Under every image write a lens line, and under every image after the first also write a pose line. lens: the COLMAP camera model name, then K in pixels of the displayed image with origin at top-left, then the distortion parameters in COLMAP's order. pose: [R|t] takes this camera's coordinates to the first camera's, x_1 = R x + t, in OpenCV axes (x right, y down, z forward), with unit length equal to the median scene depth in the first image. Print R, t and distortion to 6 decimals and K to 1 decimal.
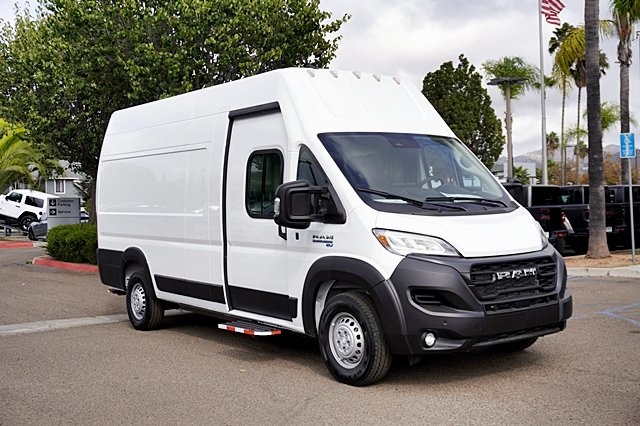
lens RADIAL K [[767.0, 0, 320.0], [0, 767.0, 213.0], [0, 0, 1]] dist [0.004039, 0.000436]
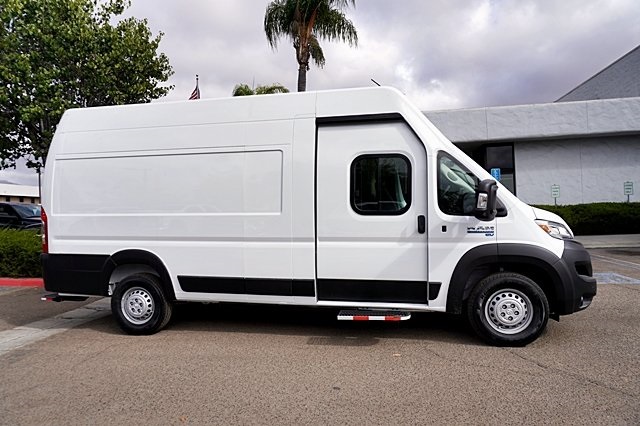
lens RADIAL K [[393.9, 0, 320.0], [0, 393.9, 191.9], [0, 0, 1]] dist [-0.037528, 0.000047]
pose [[0.738286, 0.016685, 0.674281, -0.489939], [0.017813, 0.998863, -0.044220, -0.002246], [-0.674253, 0.044658, 0.737149, 0.588623]]
